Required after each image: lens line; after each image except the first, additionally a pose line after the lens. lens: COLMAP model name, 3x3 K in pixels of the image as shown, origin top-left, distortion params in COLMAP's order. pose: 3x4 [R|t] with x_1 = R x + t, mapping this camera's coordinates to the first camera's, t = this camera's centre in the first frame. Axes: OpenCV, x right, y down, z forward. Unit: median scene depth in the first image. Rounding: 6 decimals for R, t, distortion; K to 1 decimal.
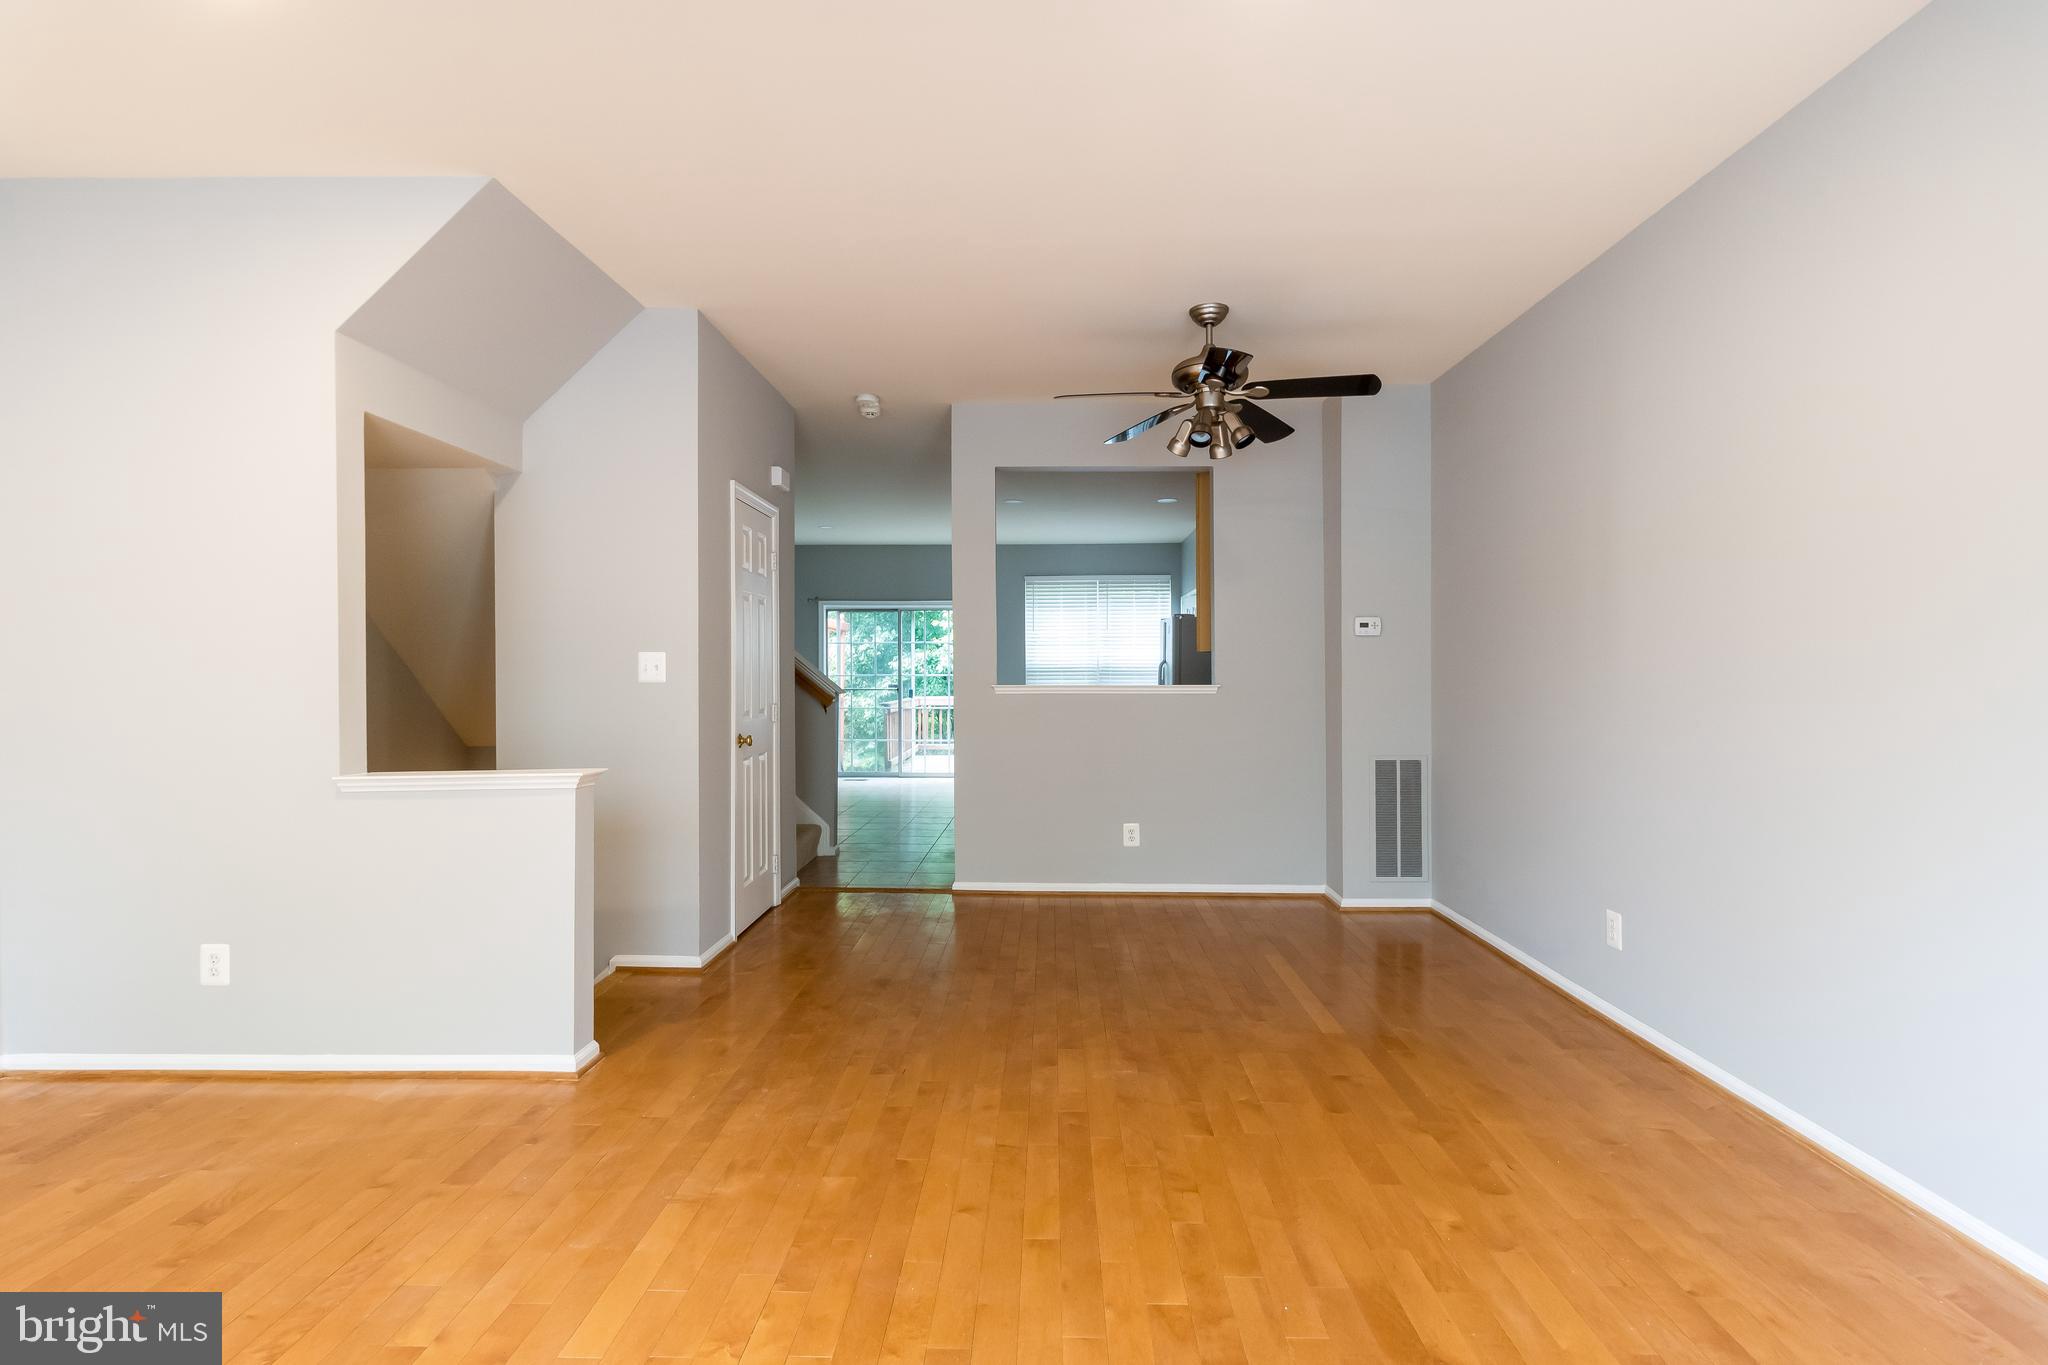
lens RADIAL K [[952.7, 0, 1023.2], [0, 952.7, 682.0], [0, 0, 1]] dist [0.003173, 0.001980]
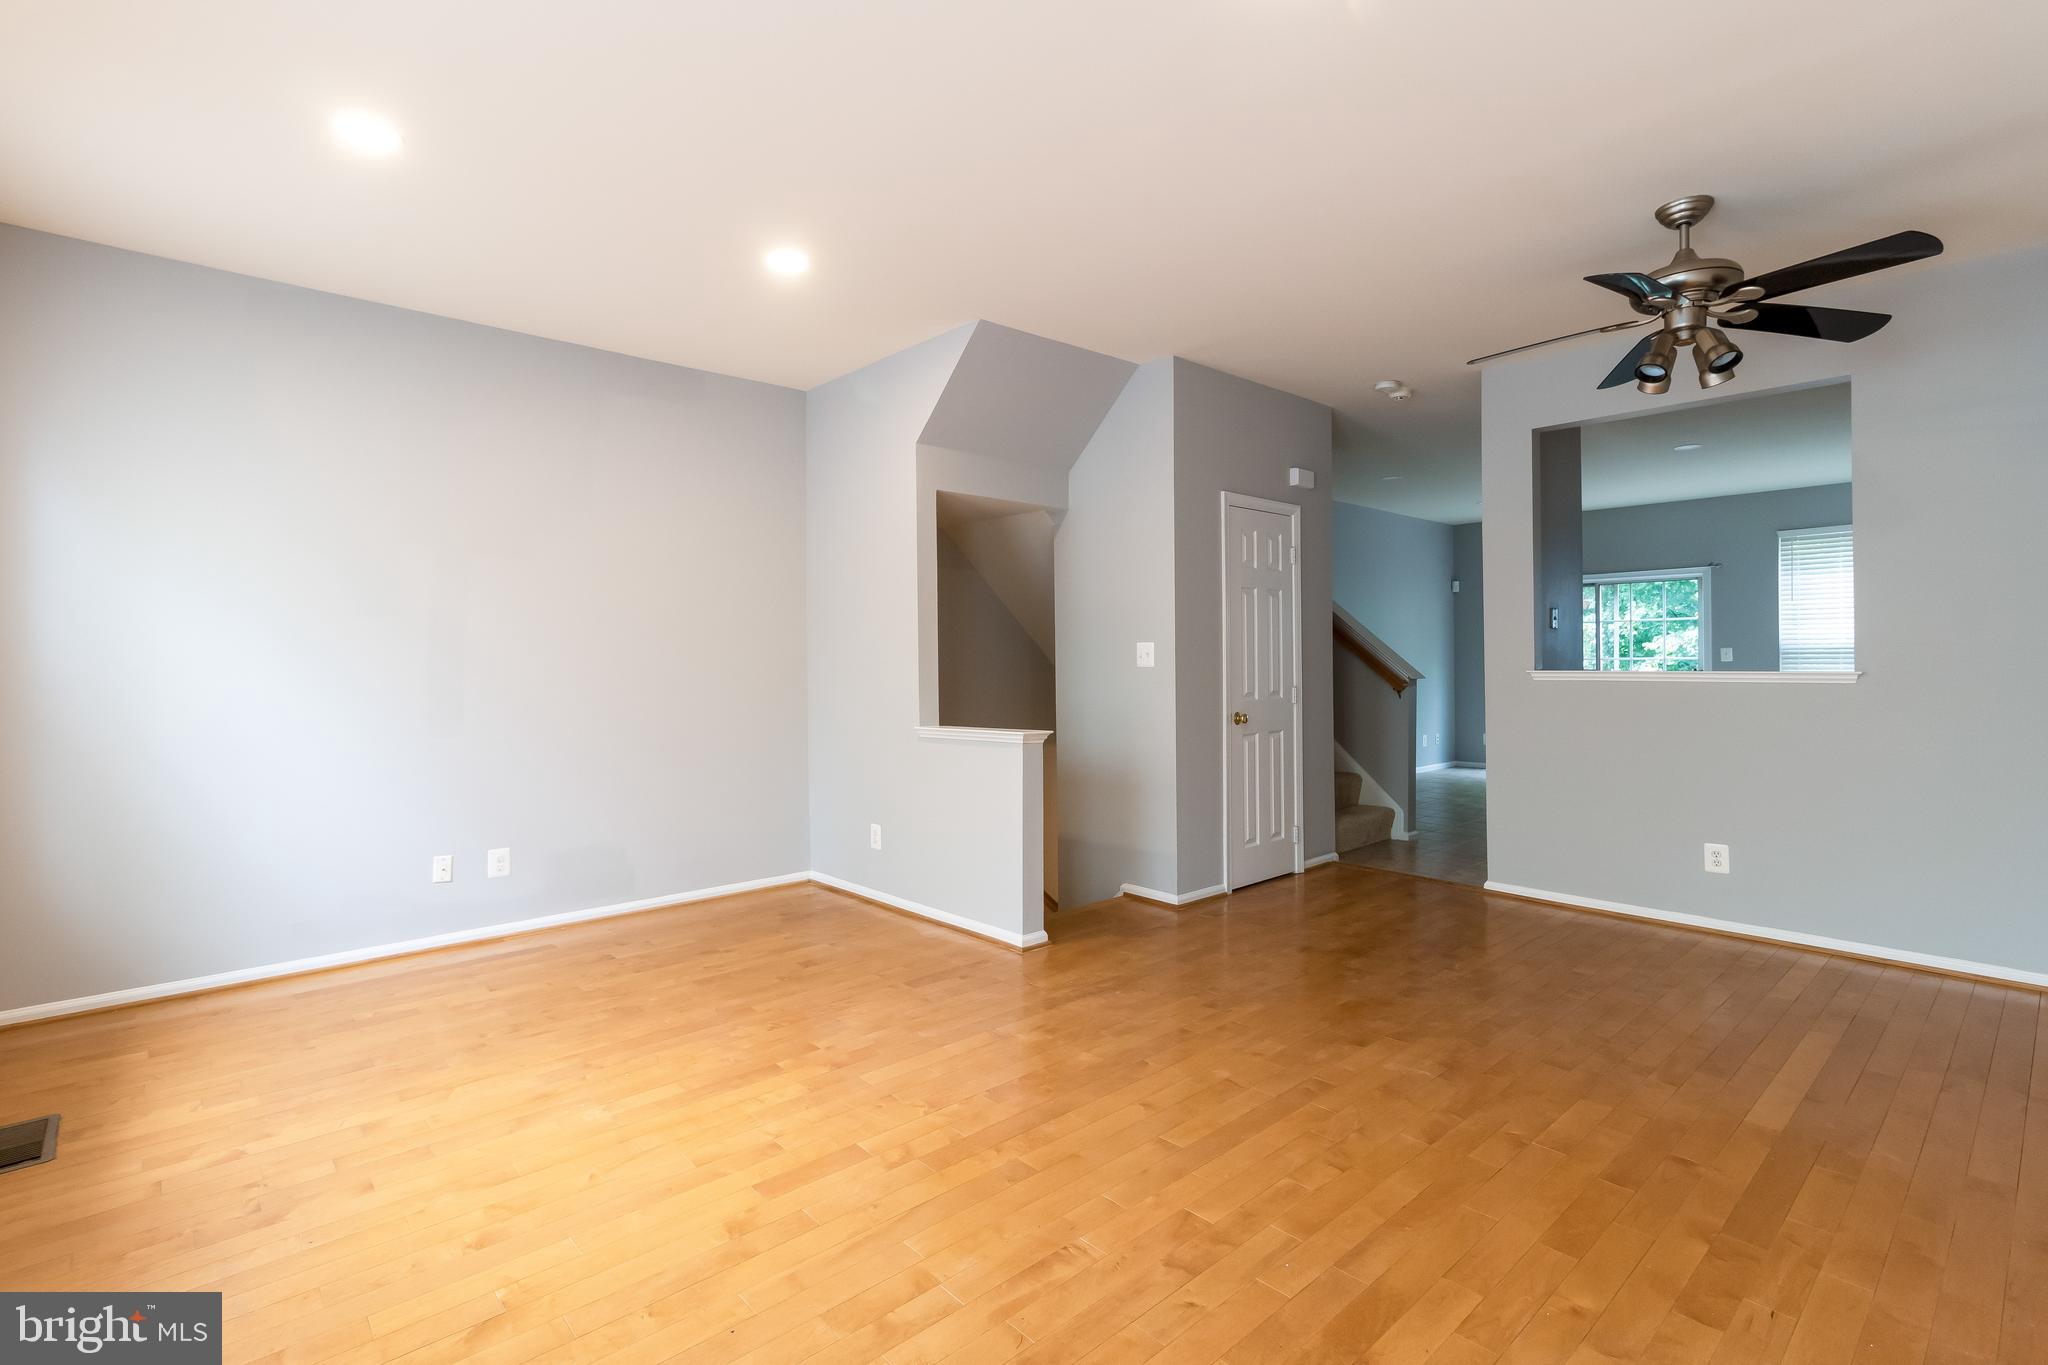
lens RADIAL K [[952.7, 0, 1016.2], [0, 952.7, 671.4], [0, 0, 1]] dist [0.003173, 0.001980]
pose [[0.687030, 0.004807, -0.726613, 0.510878], [-0.000524, 0.999981, 0.006120, -0.001764], [0.726629, -0.003823, 0.687020, 0.039612]]
